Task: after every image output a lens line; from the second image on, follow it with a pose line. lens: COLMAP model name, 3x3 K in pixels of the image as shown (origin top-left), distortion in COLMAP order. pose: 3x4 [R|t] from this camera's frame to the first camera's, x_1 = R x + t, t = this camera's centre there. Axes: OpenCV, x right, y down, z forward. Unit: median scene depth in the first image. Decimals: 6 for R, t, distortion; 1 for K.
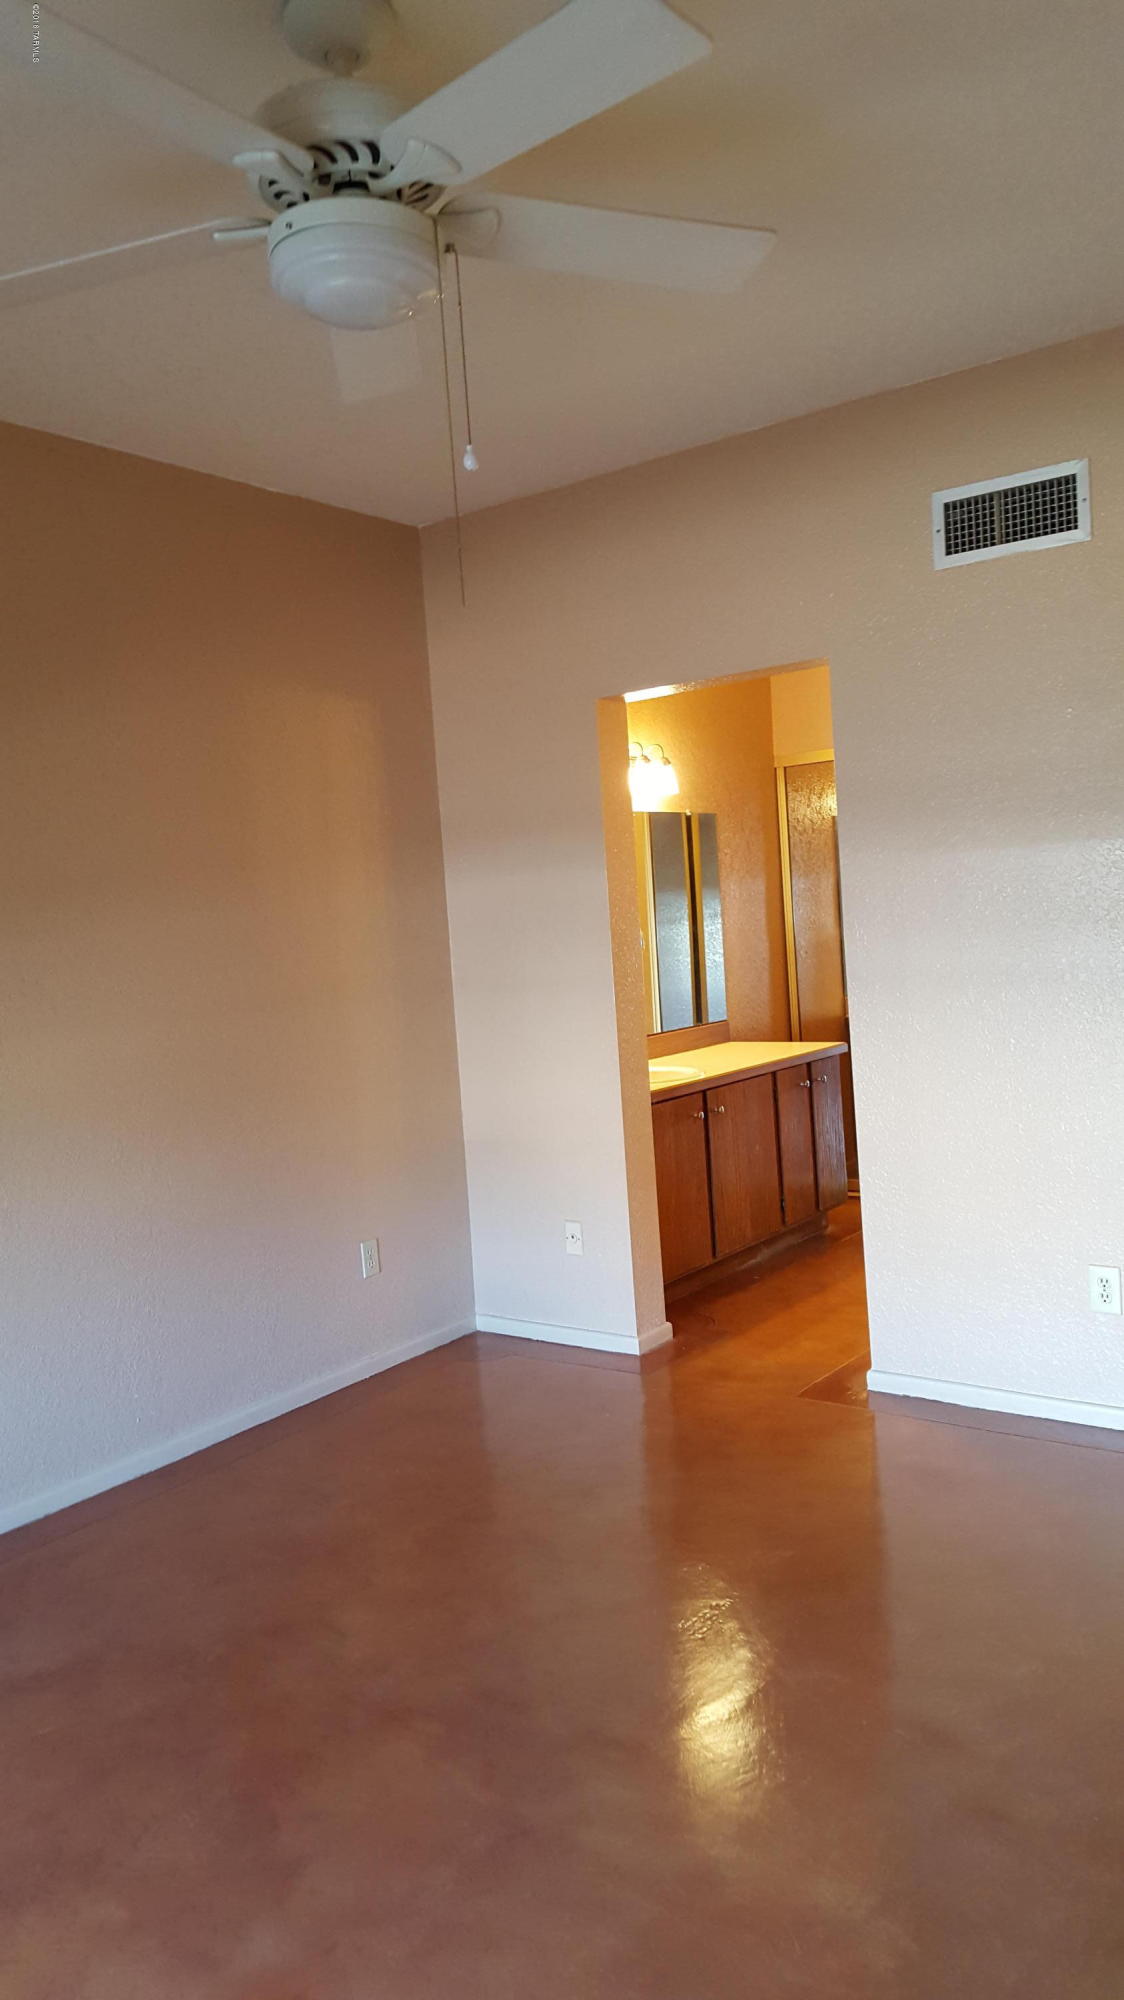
lens RADIAL K [[1451.8, 0, 553.8], [0, 1451.8, 997.6], [0, 0, 1]] dist [0.119704, -0.207060]
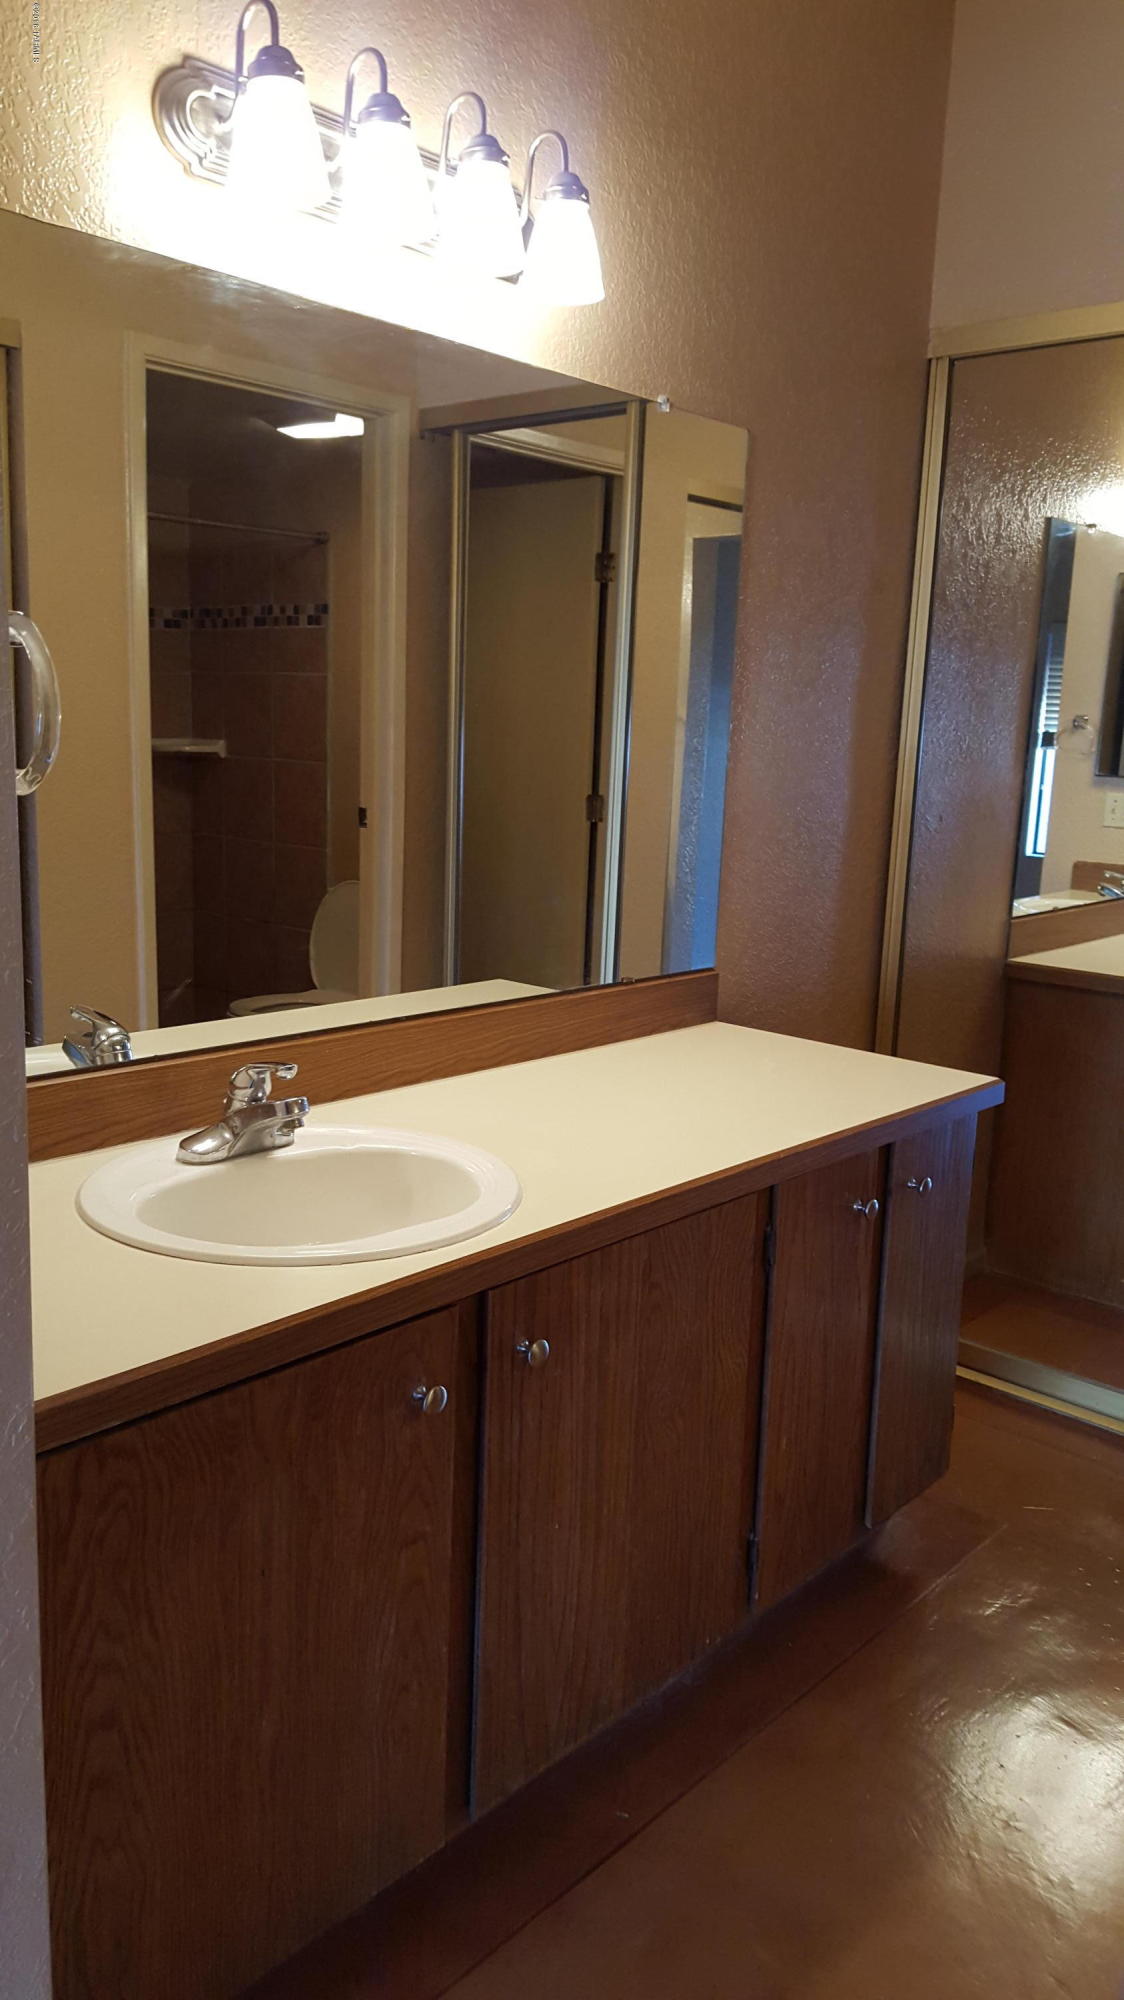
lens RADIAL K [[1451.8, 0, 553.8], [0, 1451.8, 997.6], [0, 0, 1]] dist [0.119704, -0.207060]
pose [[0.988888, 0.125160, -0.080225, 0.141348], [-0.113512, 0.984157, 0.136196, -0.035908], [0.096000, -0.125576, 0.987428, 0.765728]]
